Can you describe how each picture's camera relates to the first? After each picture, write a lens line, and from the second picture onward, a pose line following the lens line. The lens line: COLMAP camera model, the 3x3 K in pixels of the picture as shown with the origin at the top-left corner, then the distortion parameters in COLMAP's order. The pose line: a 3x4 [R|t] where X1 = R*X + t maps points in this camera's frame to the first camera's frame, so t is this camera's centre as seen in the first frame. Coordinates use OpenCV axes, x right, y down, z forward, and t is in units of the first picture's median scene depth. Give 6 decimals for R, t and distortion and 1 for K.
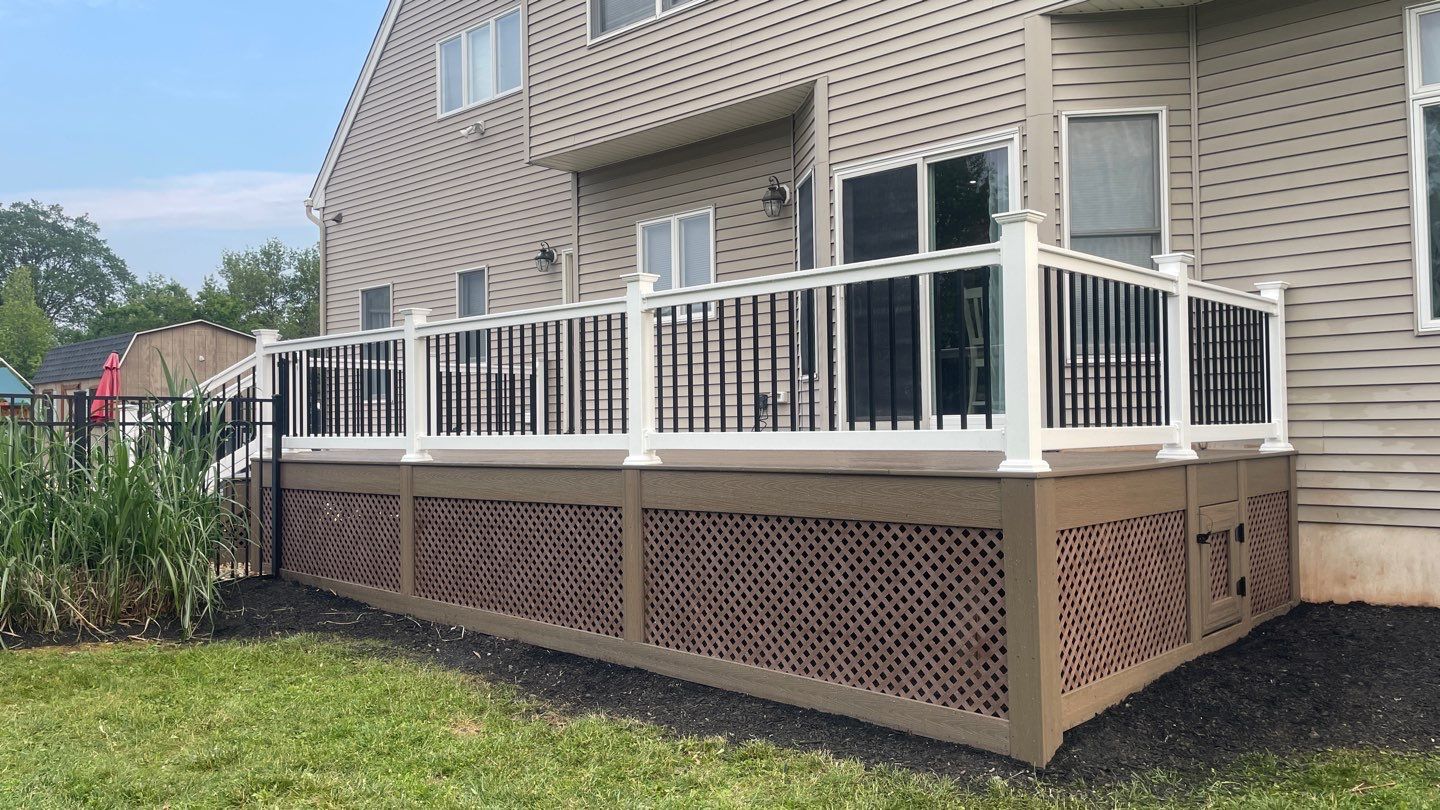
lens RADIAL K [[1091.1, 0, 707.8], [0, 1091.1, 395.4], [0, 0, 1]] dist [0.080968, -0.108518]
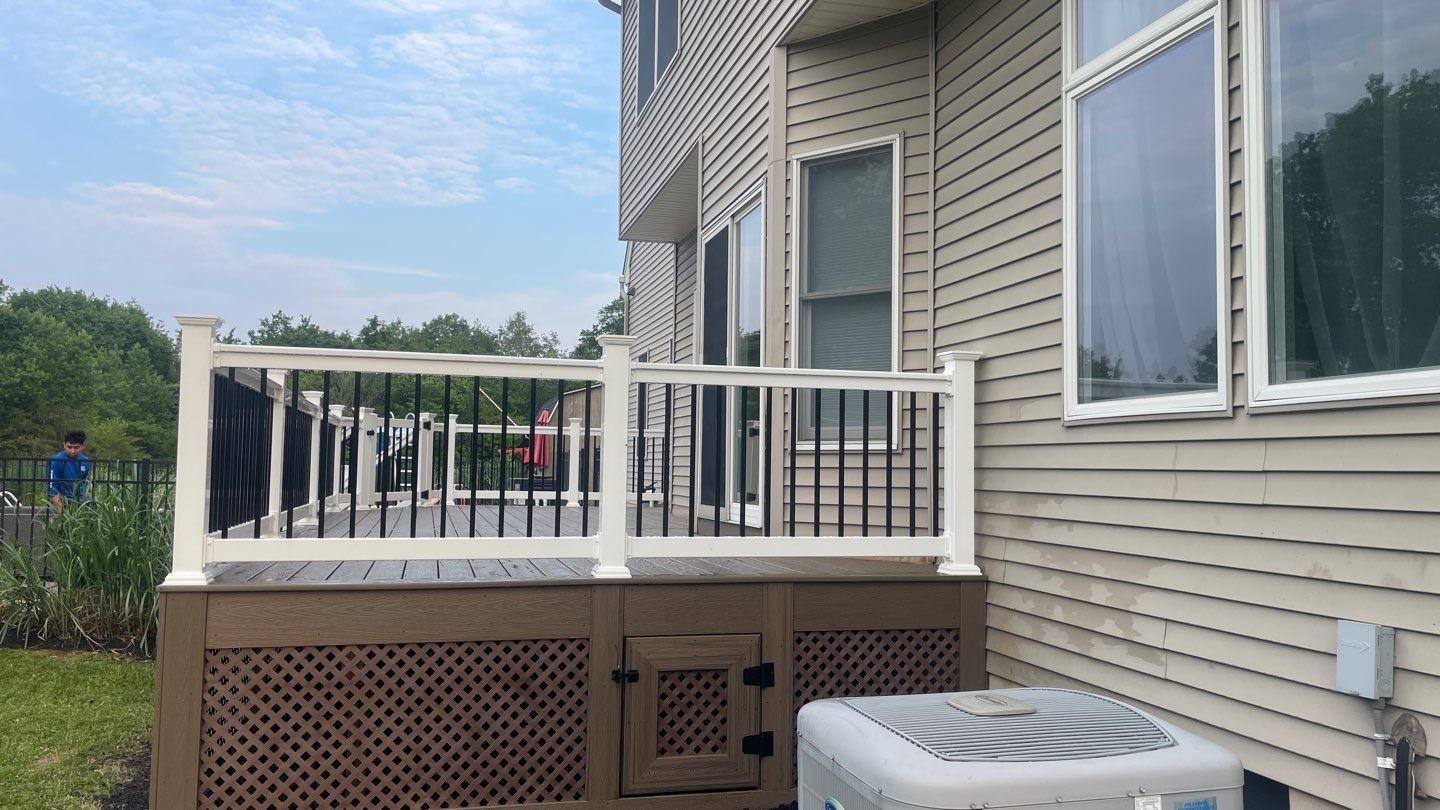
lens RADIAL K [[1091.1, 0, 706.7], [0, 1091.1, 405.9], [0, 0, 1]] dist [0.080968, -0.108518]
pose [[0.843377, -0.003812, -0.537308, 0.779459], [-0.012828, 0.999547, -0.027226, -0.042606], [0.537169, 0.029855, 0.842946, 0.273903]]
